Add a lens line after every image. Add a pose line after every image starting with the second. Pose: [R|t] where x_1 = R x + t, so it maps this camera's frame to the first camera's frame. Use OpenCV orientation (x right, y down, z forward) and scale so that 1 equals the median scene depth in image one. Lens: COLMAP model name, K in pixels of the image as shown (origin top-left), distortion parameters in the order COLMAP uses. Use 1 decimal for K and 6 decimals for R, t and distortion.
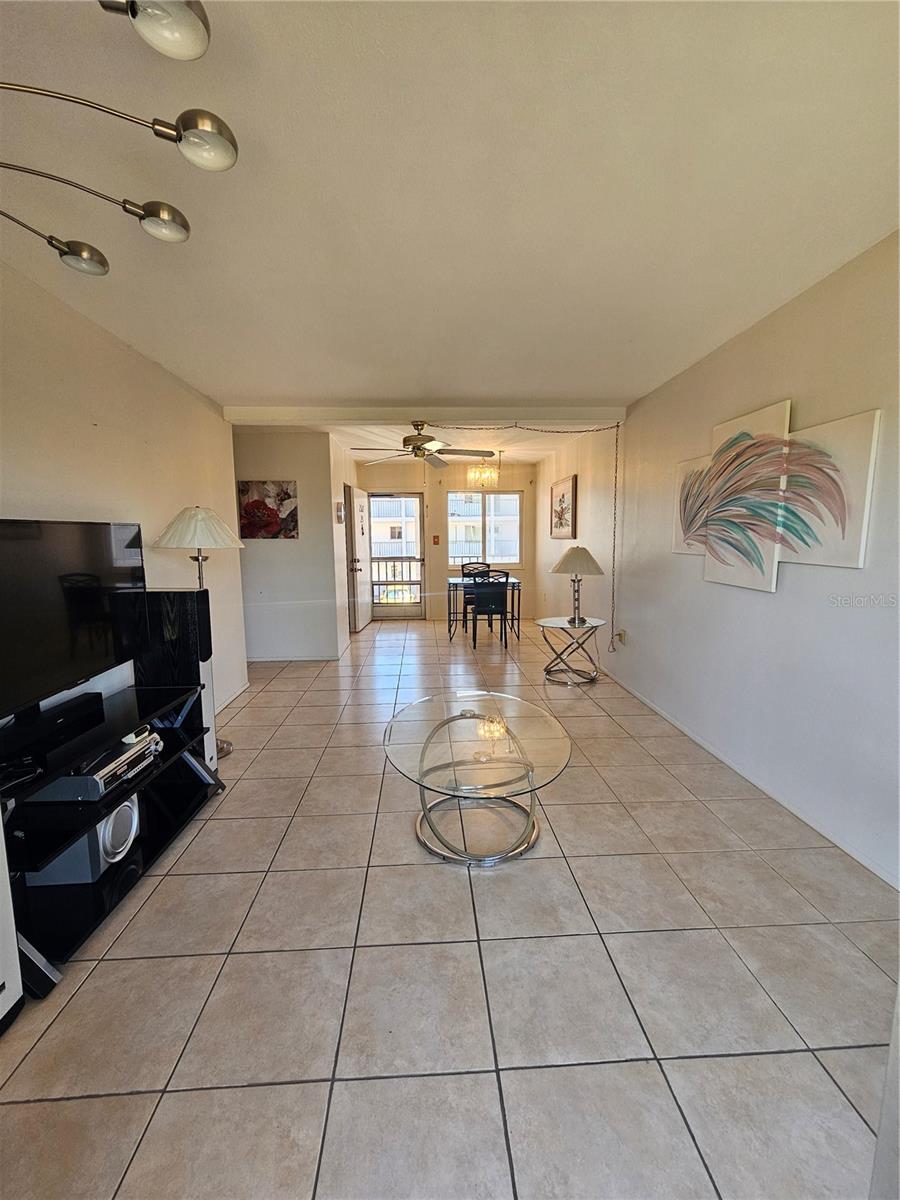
lens RADIAL K [[496.6, 0, 447.7], [0, 496.6, 605.5], [0, 0, 1]] dist [-0.003658, 0.001038]
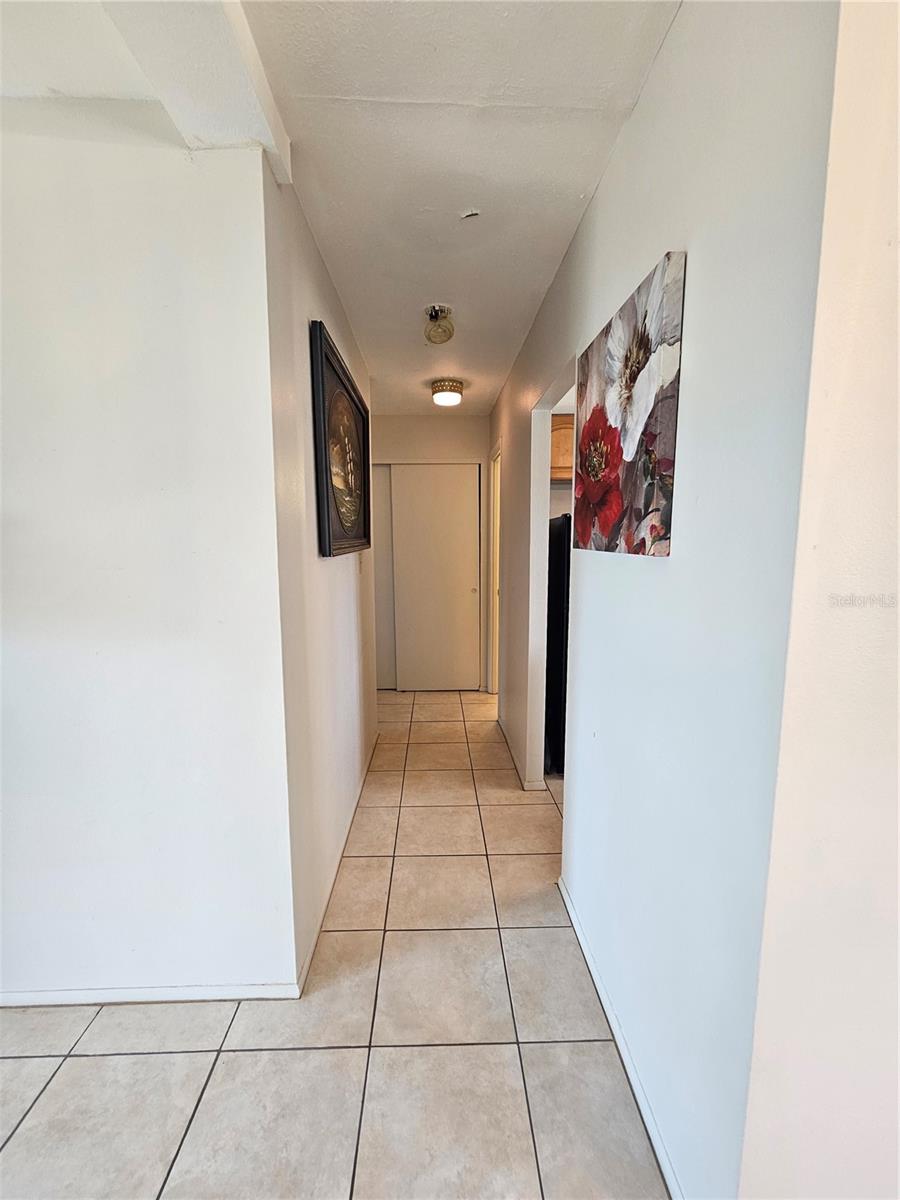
lens RADIAL K [[496.6, 0, 449.3], [0, 496.6, 605.8], [0, 0, 1]] dist [-0.003658, 0.001038]
pose [[-0.023085, 0.142572, -0.989515, -0.238345], [-0.133303, 0.980502, 0.144383, -0.325057], [0.990806, 0.135238, -0.003630, 2.251792]]
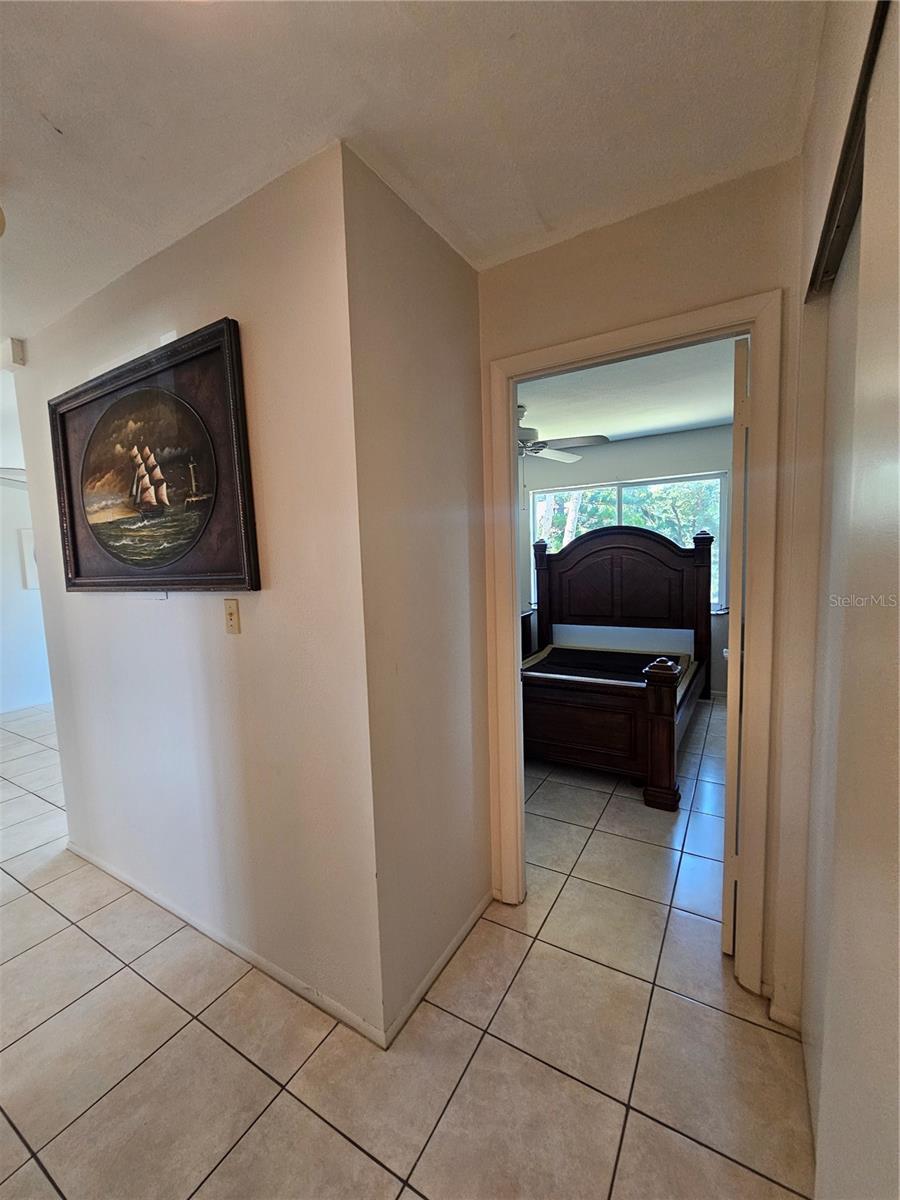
lens RADIAL K [[496.6, 0, 451.5], [0, 496.6, 593.7], [0, 0, 1]] dist [-0.003658, 0.001038]
pose [[-0.827529, -0.012895, 0.561275, -2.232753], [0.118491, 0.973205, 0.197059, -0.356663], [-0.548777, 0.229578, -0.803827, 2.417345]]
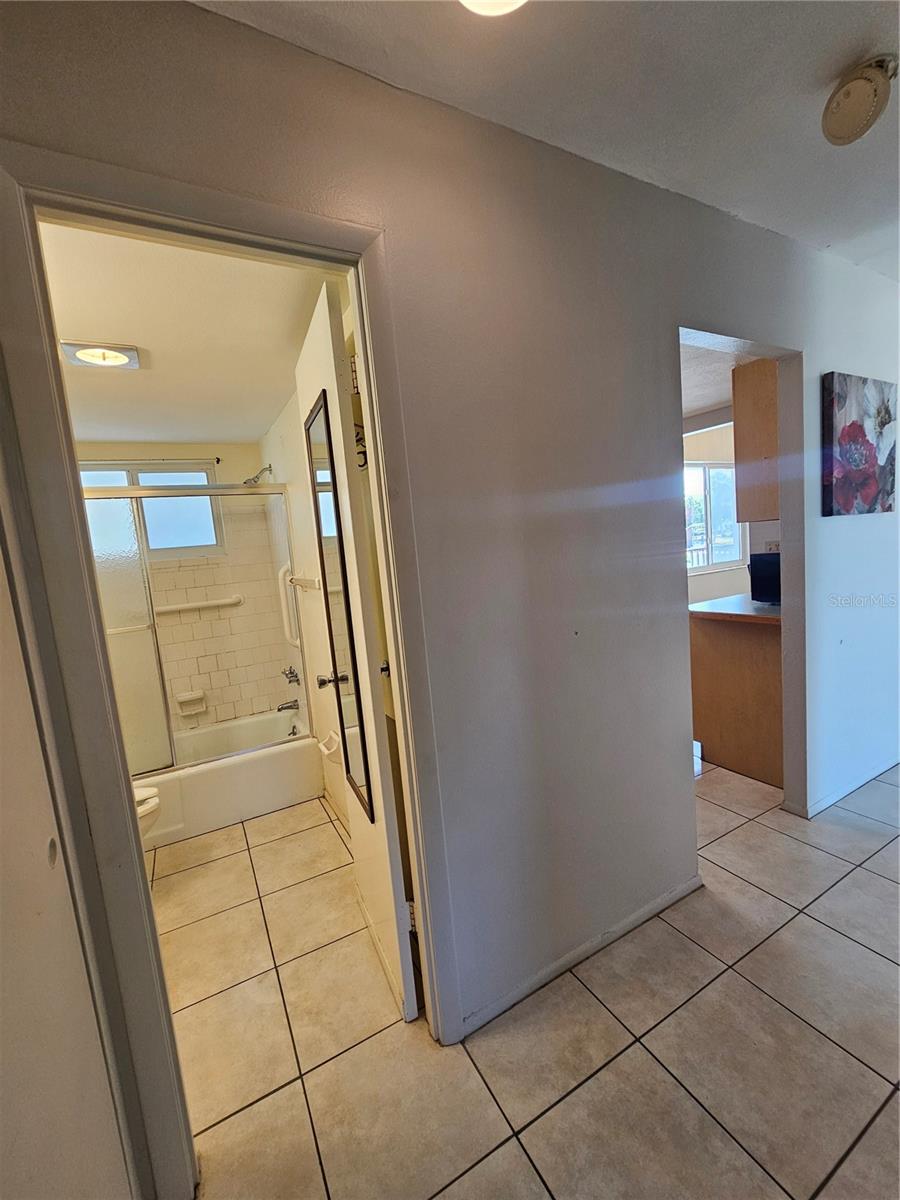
lens RADIAL K [[496.6, 0, 448.1], [0, 496.6, 605.4], [0, 0, 1]] dist [-0.003658, 0.001038]
pose [[0.899504, -0.120333, 0.420015, -2.134977], [0.139180, 0.990163, -0.014390, -0.243305], [-0.414151, 0.071401, 0.907403, 1.861007]]
